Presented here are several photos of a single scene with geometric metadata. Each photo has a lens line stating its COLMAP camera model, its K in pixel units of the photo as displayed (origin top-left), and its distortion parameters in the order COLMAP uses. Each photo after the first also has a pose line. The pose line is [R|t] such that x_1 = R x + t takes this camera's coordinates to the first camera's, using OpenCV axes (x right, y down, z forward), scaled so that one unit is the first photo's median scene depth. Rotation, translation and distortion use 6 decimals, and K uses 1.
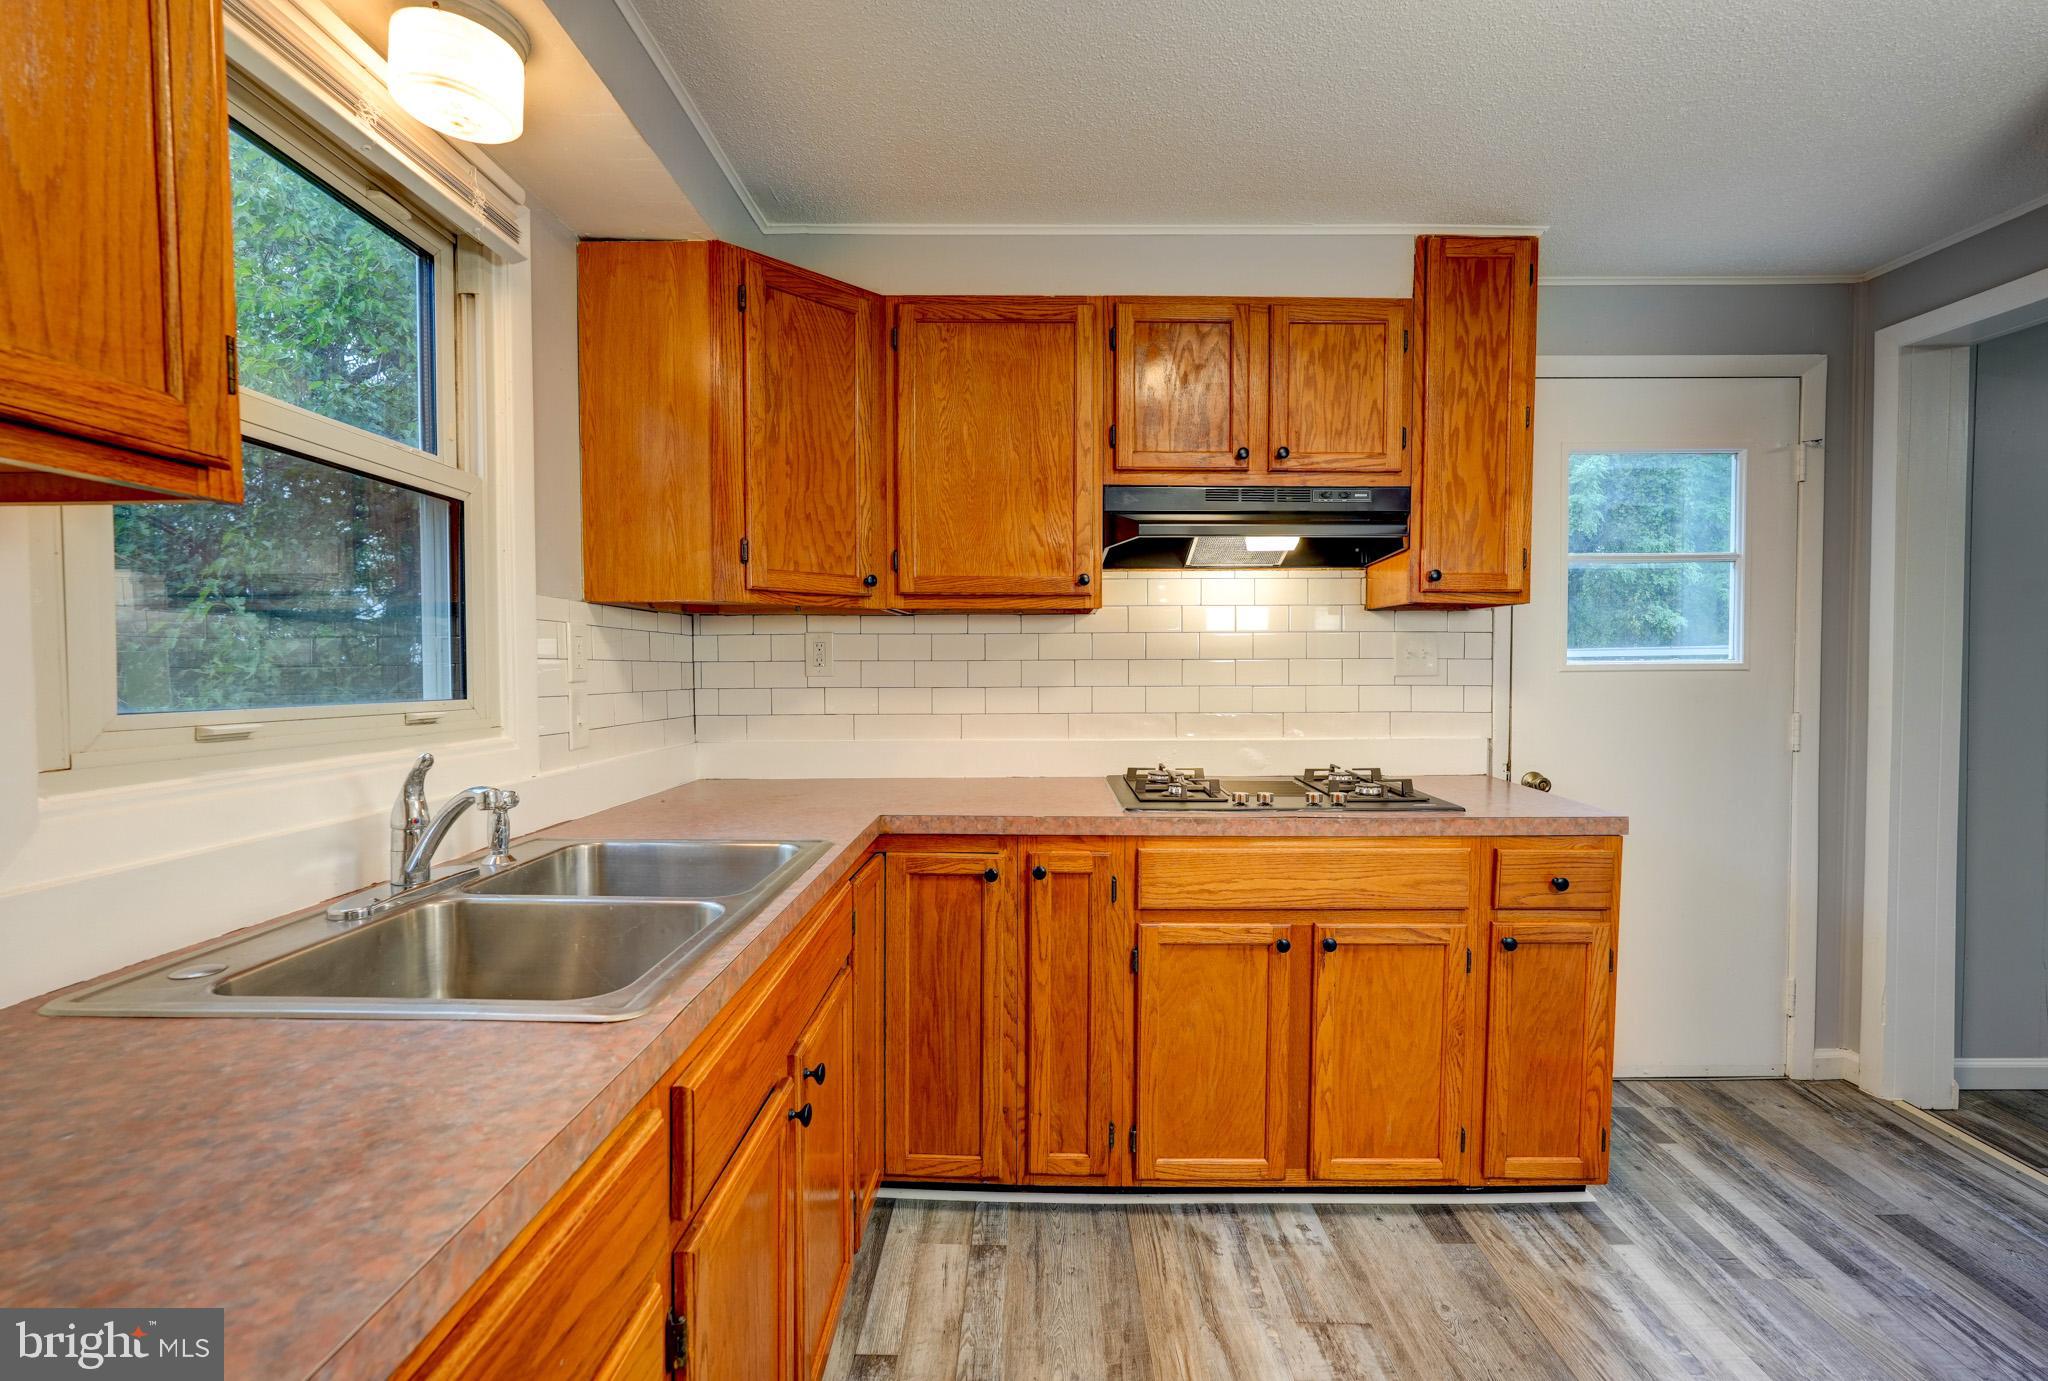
lens RADIAL K [[902.2, 0, 1036.3], [0, 902.2, 689.7], [0, 0, 1]] dist [-0.011200, -0.000051]
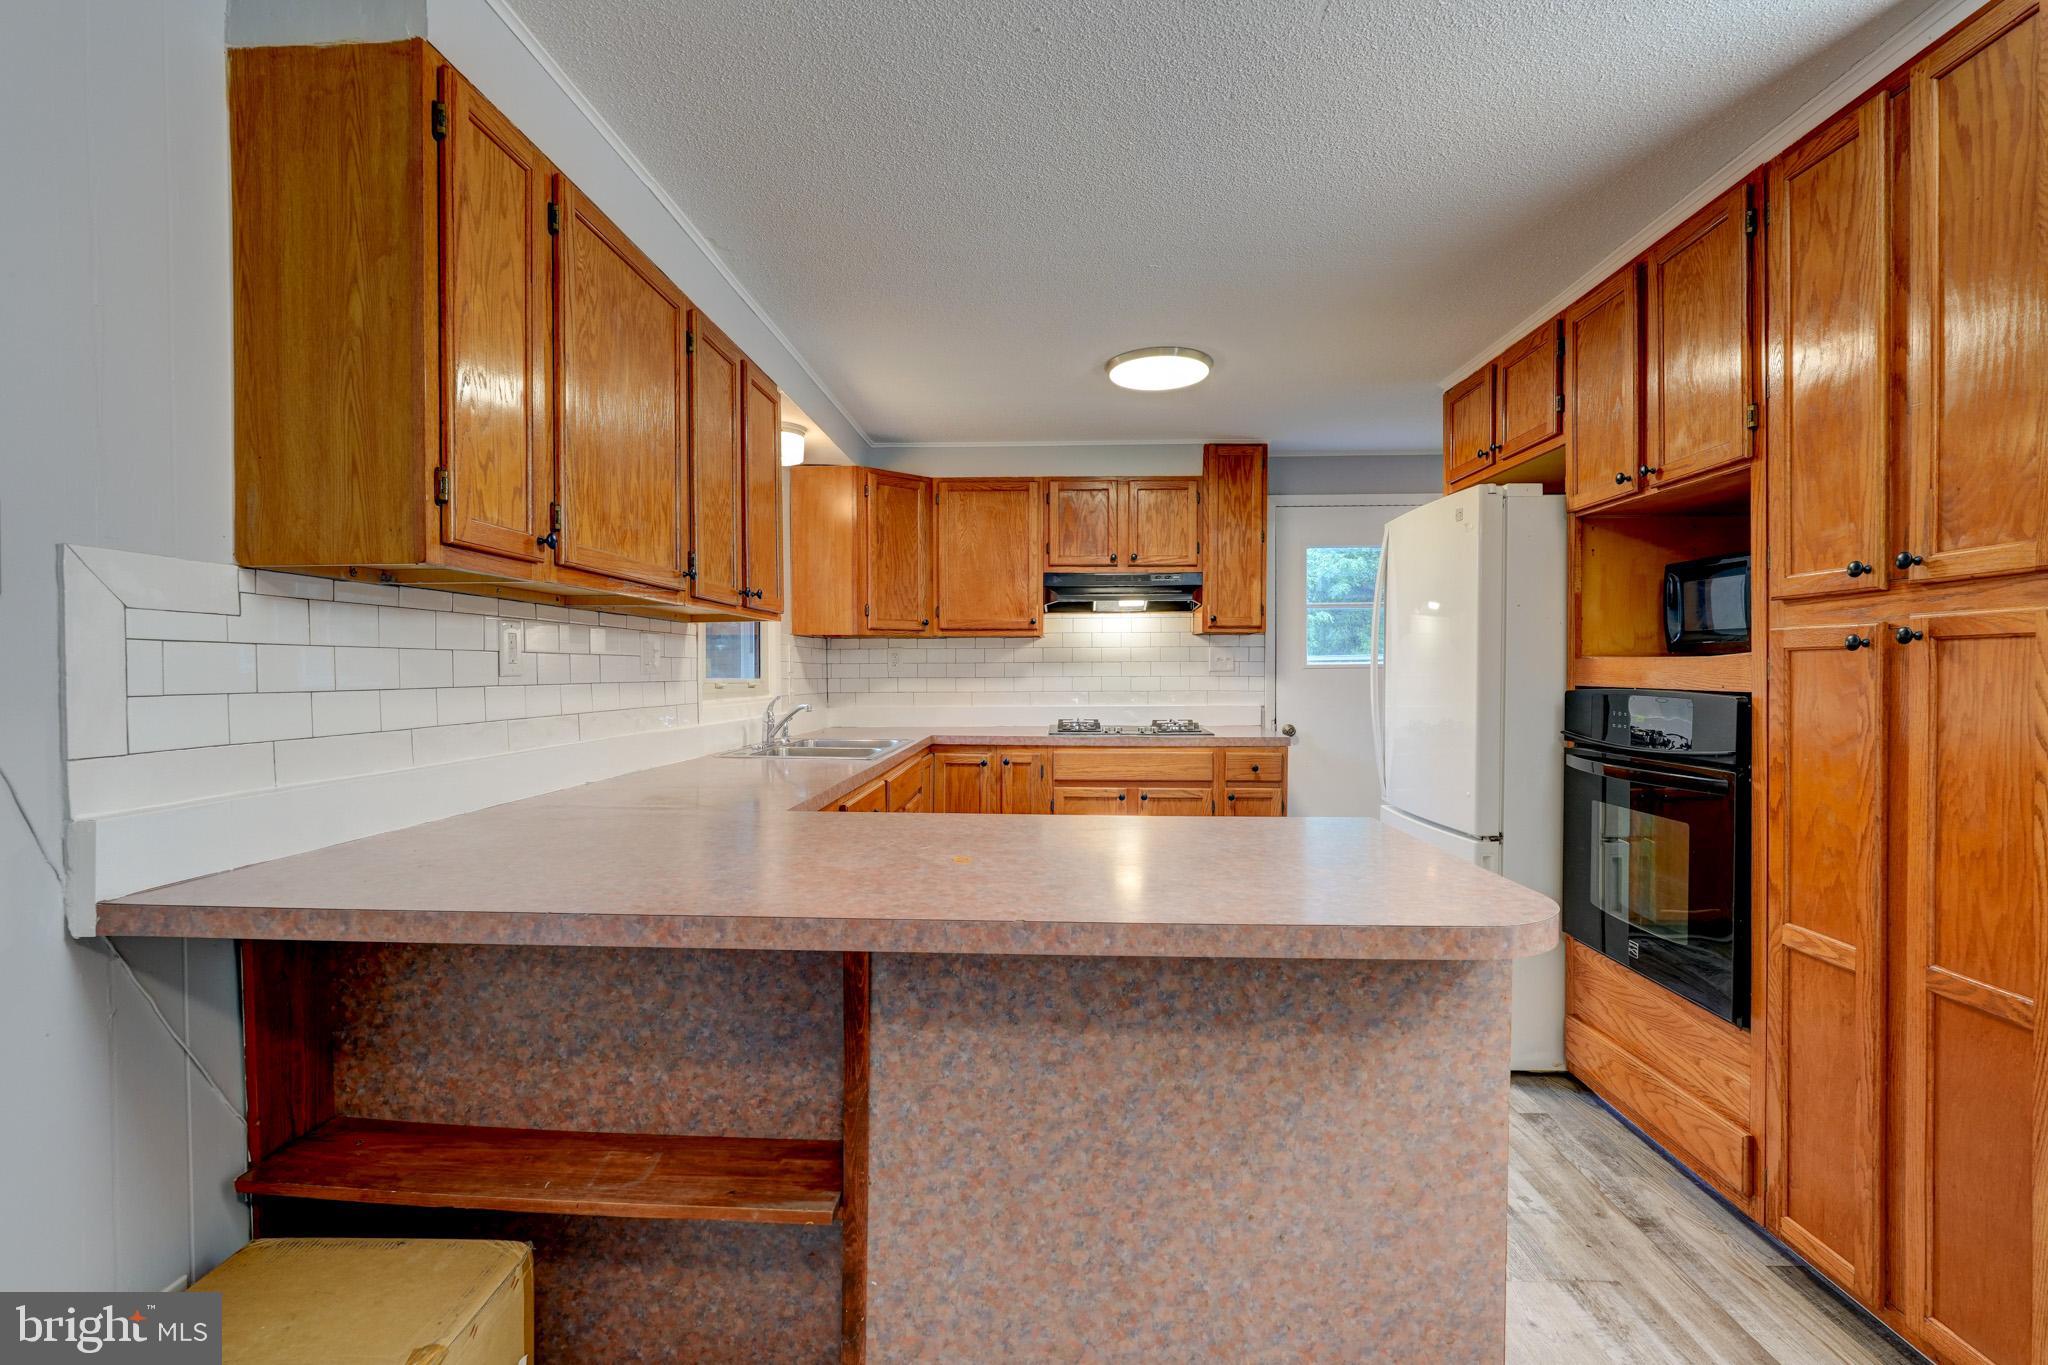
lens RADIAL K [[918.7, 0, 1022.2], [0, 918.7, 684.9], [0, 0, 1]] dist [-0.017774, 0.008356]
pose [[0.999198, -0.000629, -0.040041, 0.117699], [0.000115, 0.999917, -0.012851, 0.045299], [0.040046, 0.012836, 0.999115, -1.073425]]
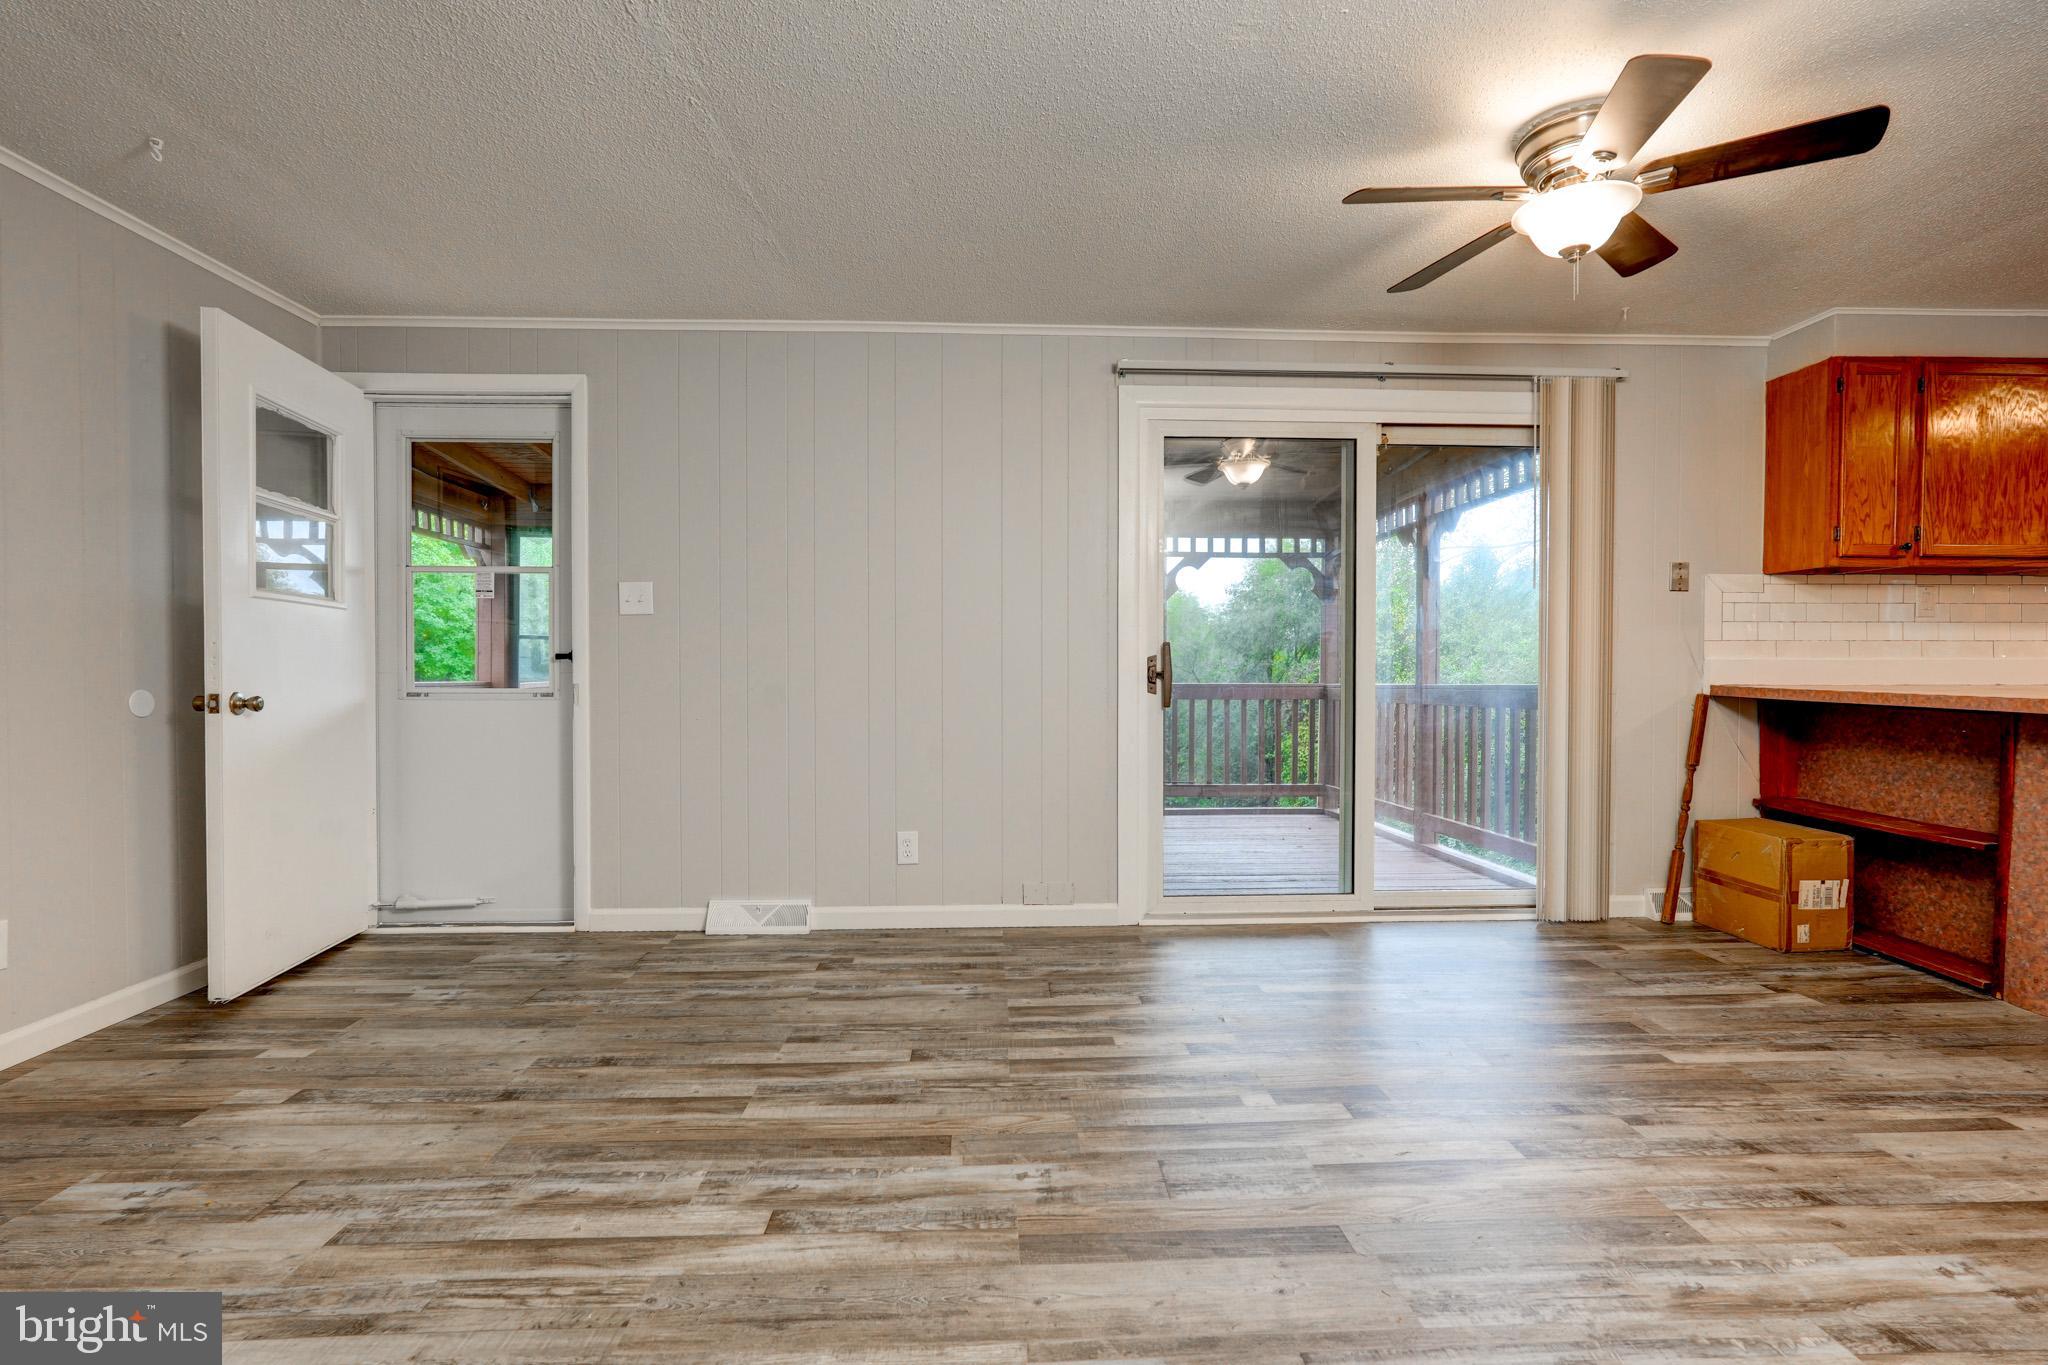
lens RADIAL K [[937.3, 0, 1036.3], [0, 937.3, 684.4], [0, 0, 1]] dist [-0.013643, 0.006777]
pose [[0.051743, 0.019627, -0.998468, 1.258888], [-0.030408, 0.999374, 0.018069, 0.174491], [0.998197, 0.029427, 0.052308, -1.934676]]
